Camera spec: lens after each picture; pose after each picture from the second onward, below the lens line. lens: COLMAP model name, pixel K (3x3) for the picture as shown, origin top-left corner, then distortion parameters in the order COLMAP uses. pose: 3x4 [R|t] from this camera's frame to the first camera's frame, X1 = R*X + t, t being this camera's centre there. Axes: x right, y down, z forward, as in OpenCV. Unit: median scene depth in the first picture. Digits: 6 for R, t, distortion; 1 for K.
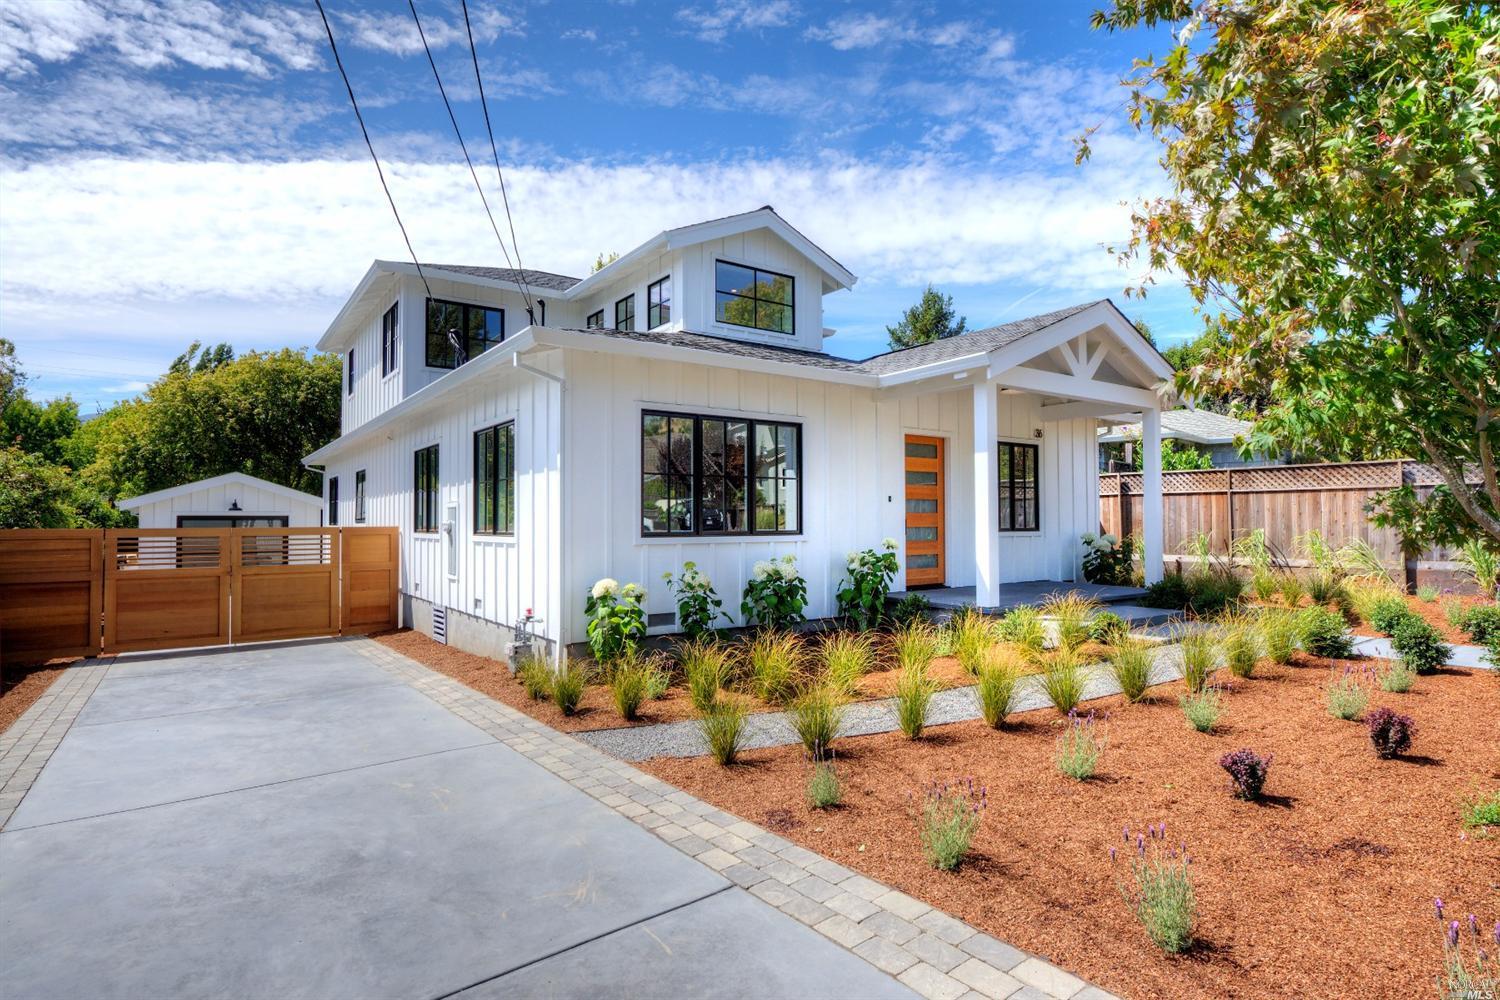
lens RADIAL K [[800.7, 0, 750.0], [0, 800.7, 500.0], [0, 0, 1]] dist [-0.003580, -0.001035]
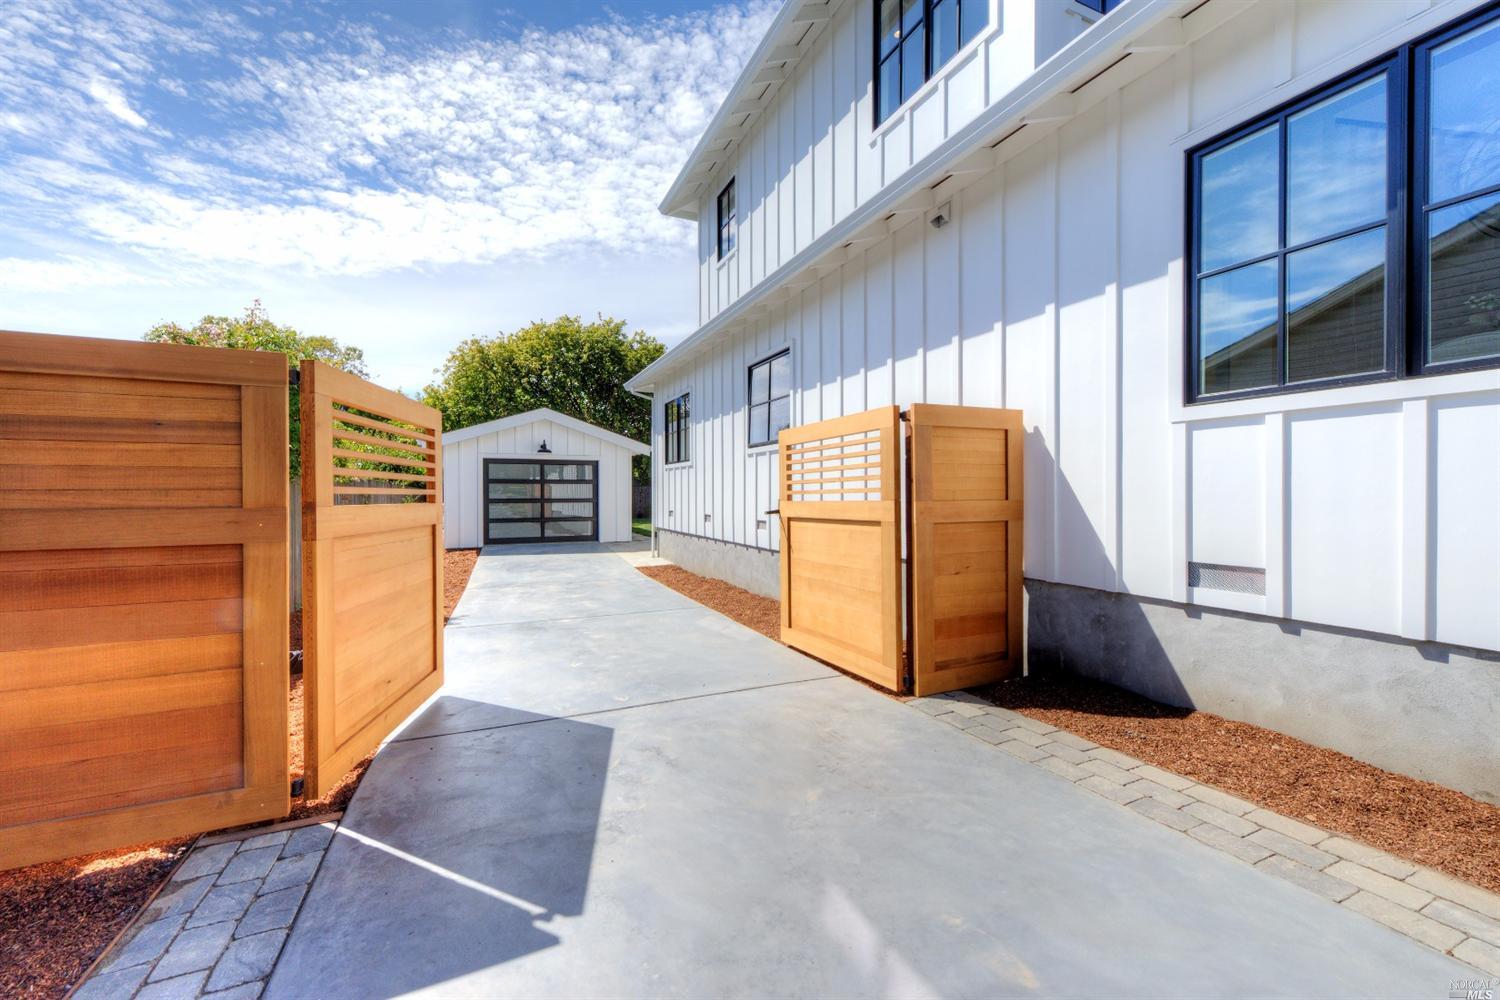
lens RADIAL K [[599.1, 0, 750.0], [0, 599.1, 500.0], [0, 0, 1]] dist [-0.019356, -0.000539]
pose [[0.982072, 0.001788, -0.188497, -0.312566], [0.005383, 0.999281, 0.037522, 0.040340], [0.188429, -0.037863, 0.981357, 0.421713]]
